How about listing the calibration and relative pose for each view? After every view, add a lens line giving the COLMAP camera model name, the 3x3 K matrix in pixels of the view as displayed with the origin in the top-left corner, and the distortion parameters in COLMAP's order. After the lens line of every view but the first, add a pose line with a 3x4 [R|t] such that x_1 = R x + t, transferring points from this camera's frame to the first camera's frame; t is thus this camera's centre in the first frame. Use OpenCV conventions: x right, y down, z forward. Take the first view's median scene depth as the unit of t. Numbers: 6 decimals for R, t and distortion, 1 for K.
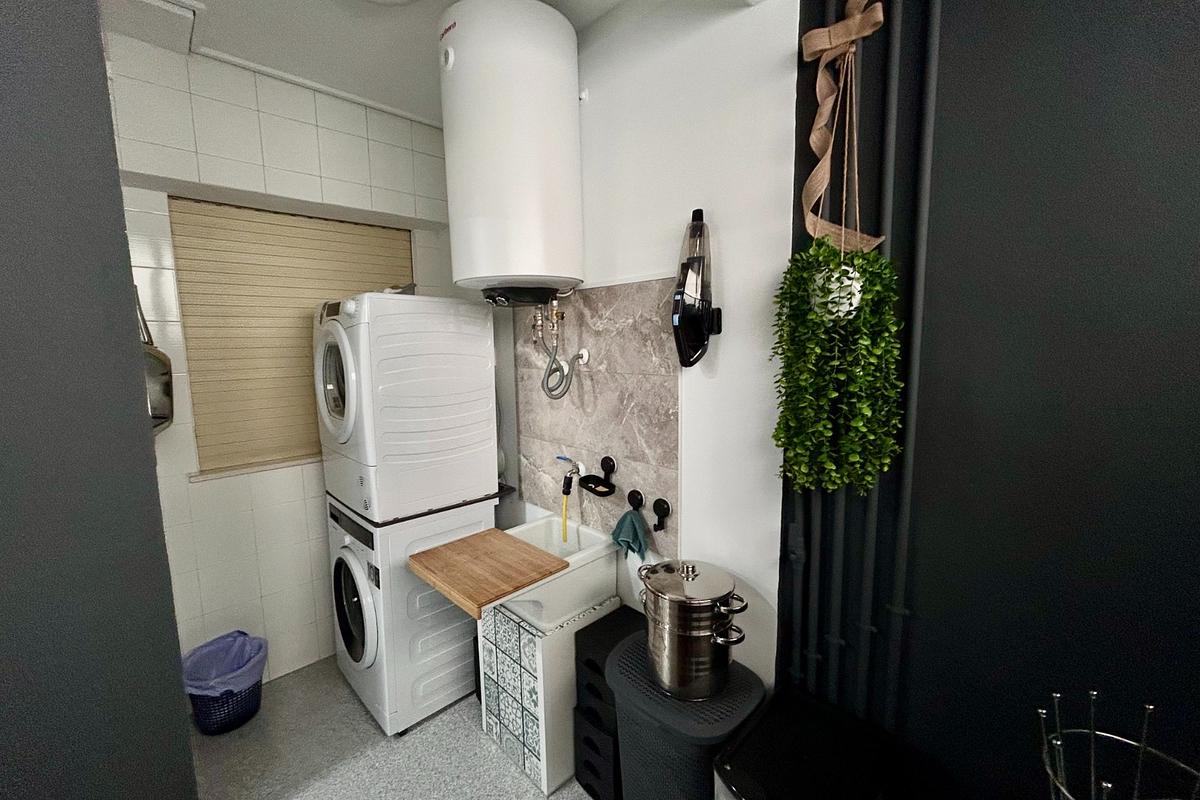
lens RADIAL K [[481.1, 0, 600.0], [0, 481.1, 400.0], [0, 0, 1]] dist [-0.000651, 0.000010]
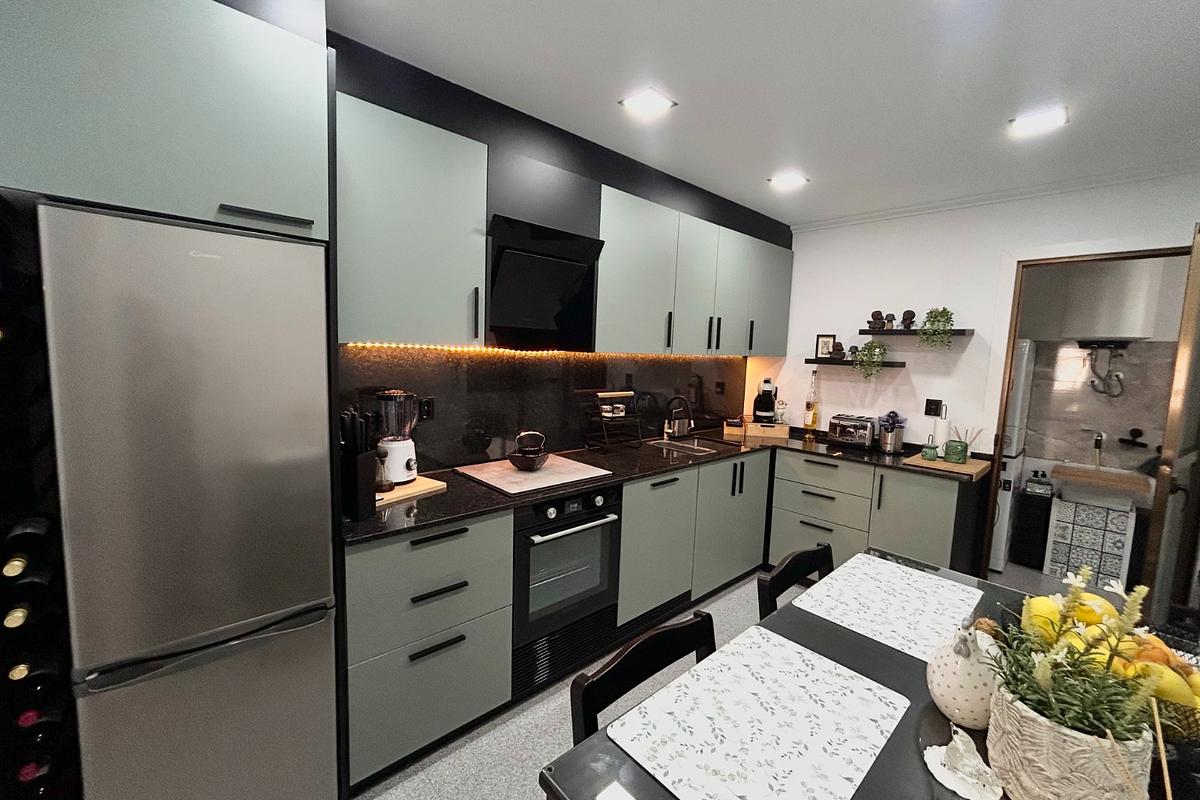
lens RADIAL K [[481.1, 0, 600.0], [0, 481.1, 400.0], [0, 0, 1]] dist [-0.000651, 0.000010]
pose [[0.998246, 0.051326, -0.029514, -2.134044], [-0.051950, 0.998433, -0.020787, 0.159759], [0.028401, 0.022284, 0.999348, -1.013883]]
